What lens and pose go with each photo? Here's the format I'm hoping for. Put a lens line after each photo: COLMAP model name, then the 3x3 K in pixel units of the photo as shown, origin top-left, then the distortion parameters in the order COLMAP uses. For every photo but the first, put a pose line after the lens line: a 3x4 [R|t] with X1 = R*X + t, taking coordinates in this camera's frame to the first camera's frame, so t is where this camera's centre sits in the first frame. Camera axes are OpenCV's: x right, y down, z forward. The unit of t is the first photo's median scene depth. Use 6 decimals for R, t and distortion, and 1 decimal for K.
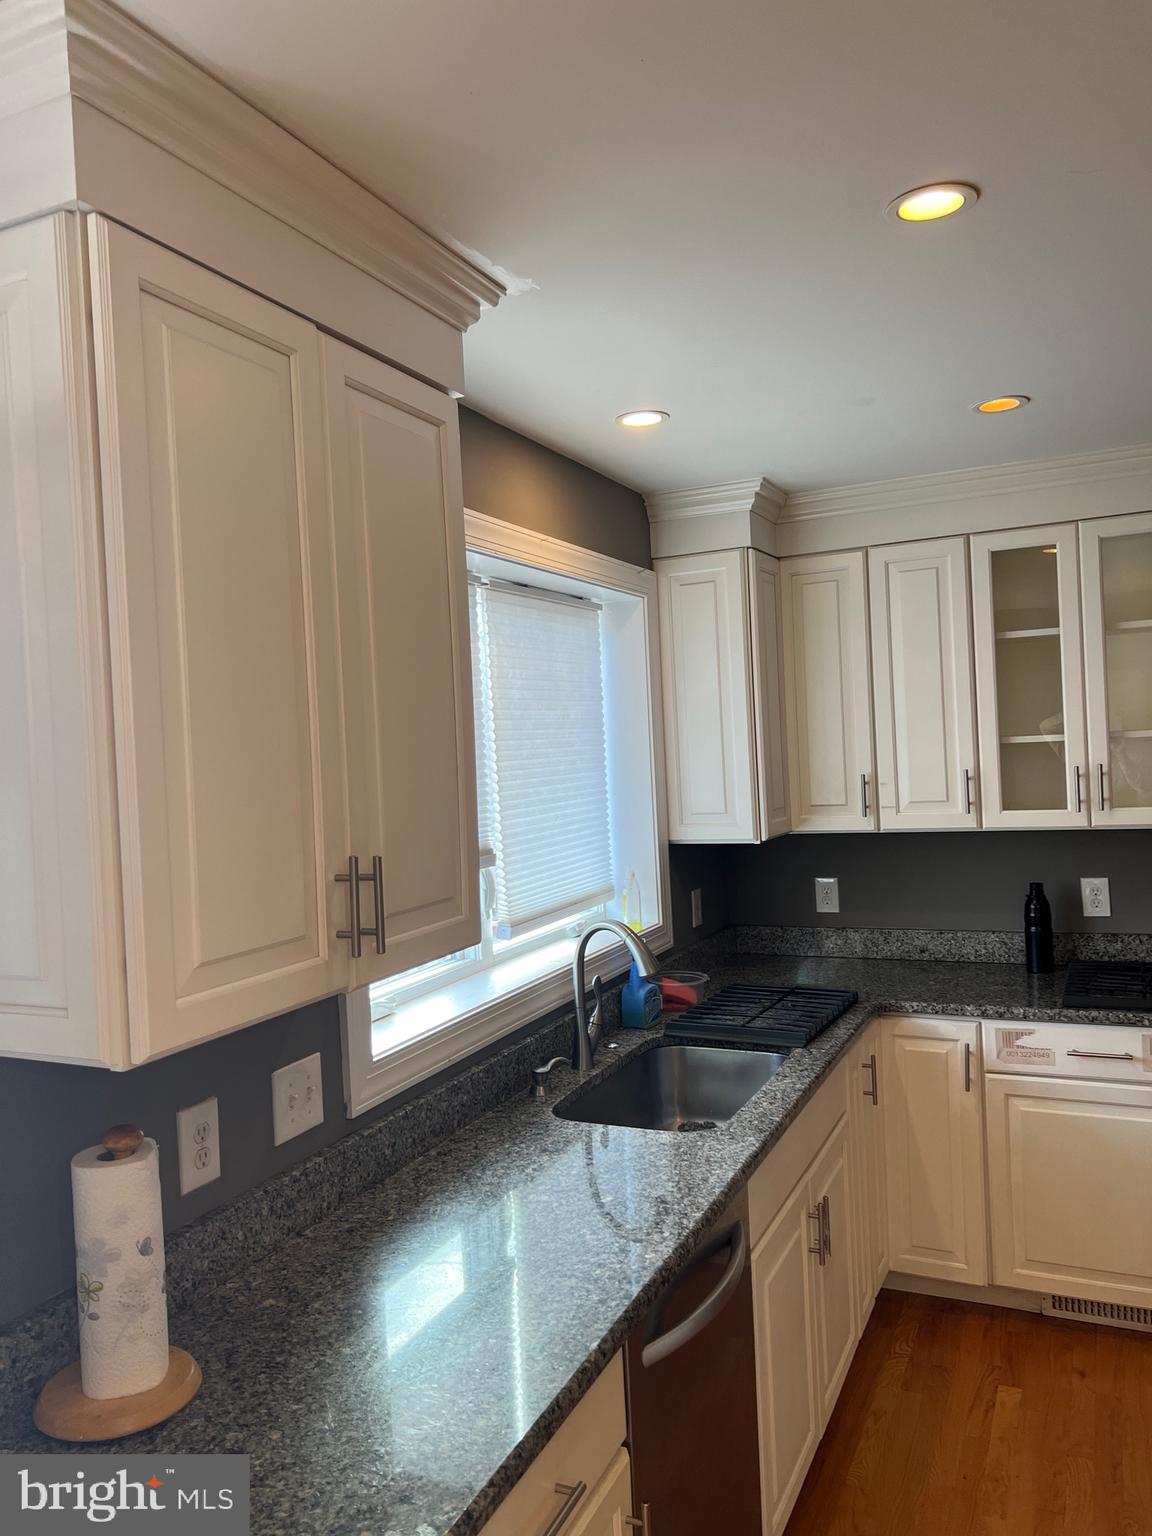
lens RADIAL K [[1177.3, 0, 558.2], [0, 1177.3, 769.6], [0, 0, 1]] dist [0.068649, -0.076819]
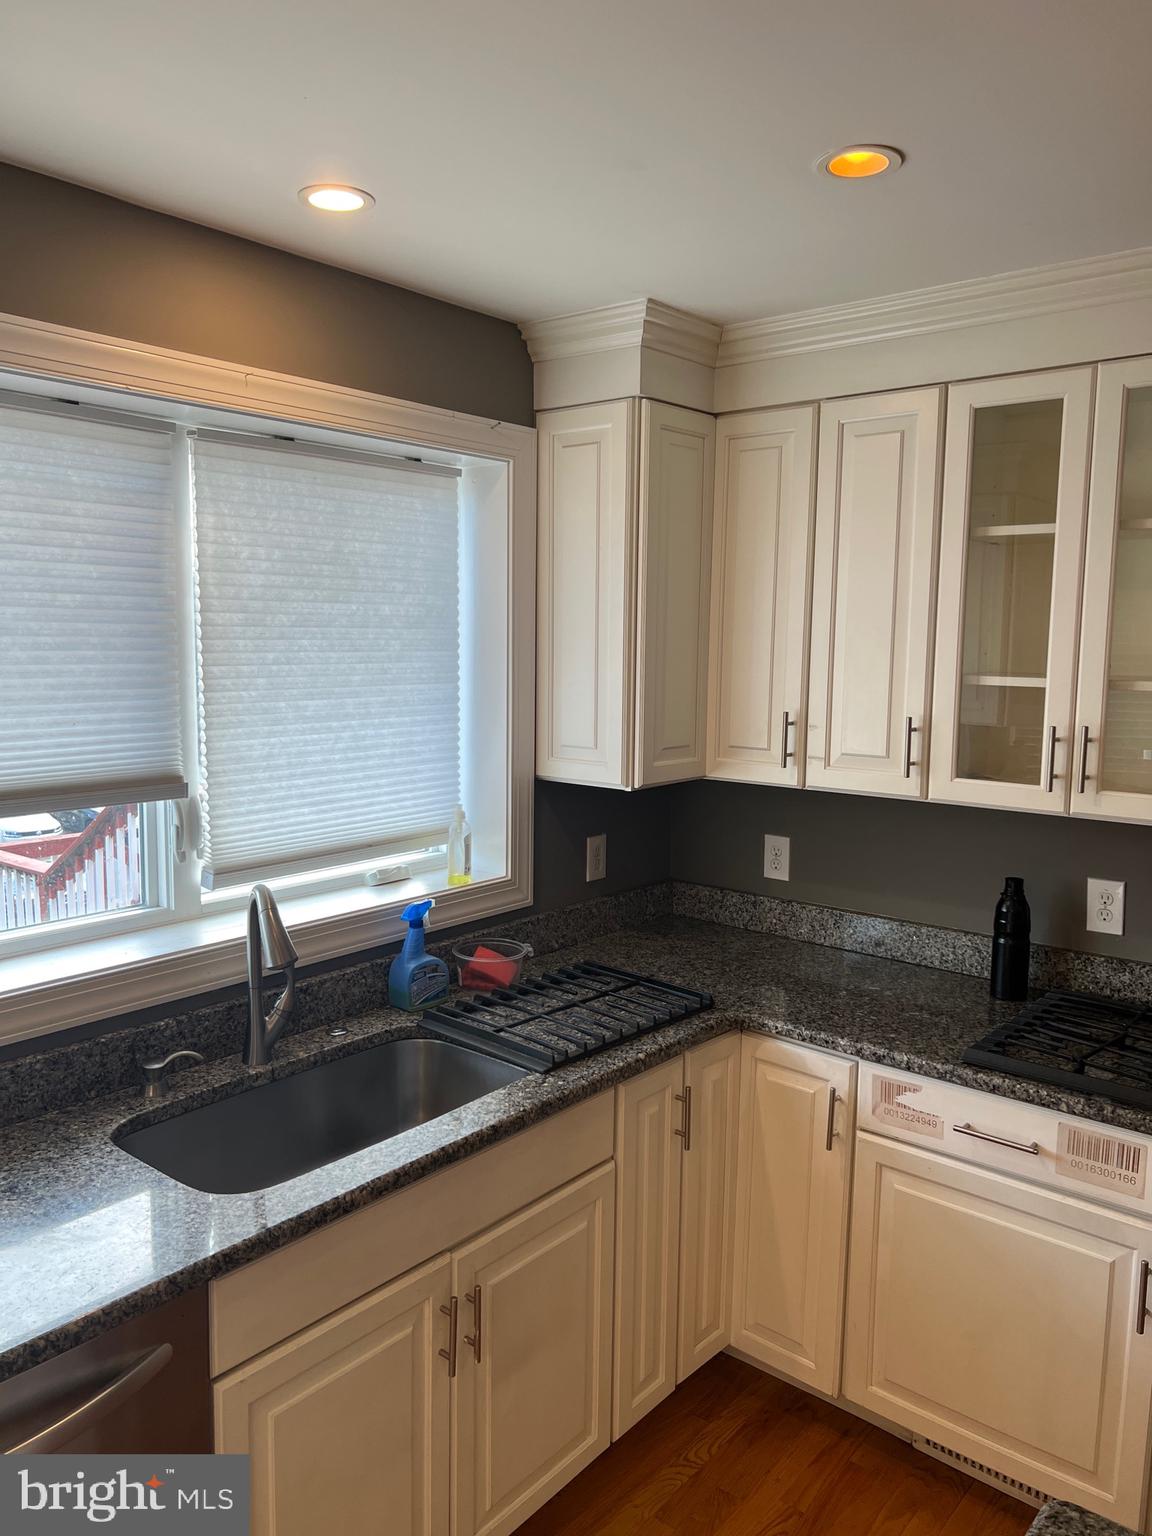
lens RADIAL K [[1177.3, 0, 558.2], [0, 1177.3, 769.6], [0, 0, 1]] dist [0.068649, -0.076819]
pose [[0.965295, 0.092133, -0.244370, 0.322648], [-0.066159, 0.991451, 0.112461, -0.036242], [0.252642, -0.092391, 0.963138, 0.248346]]
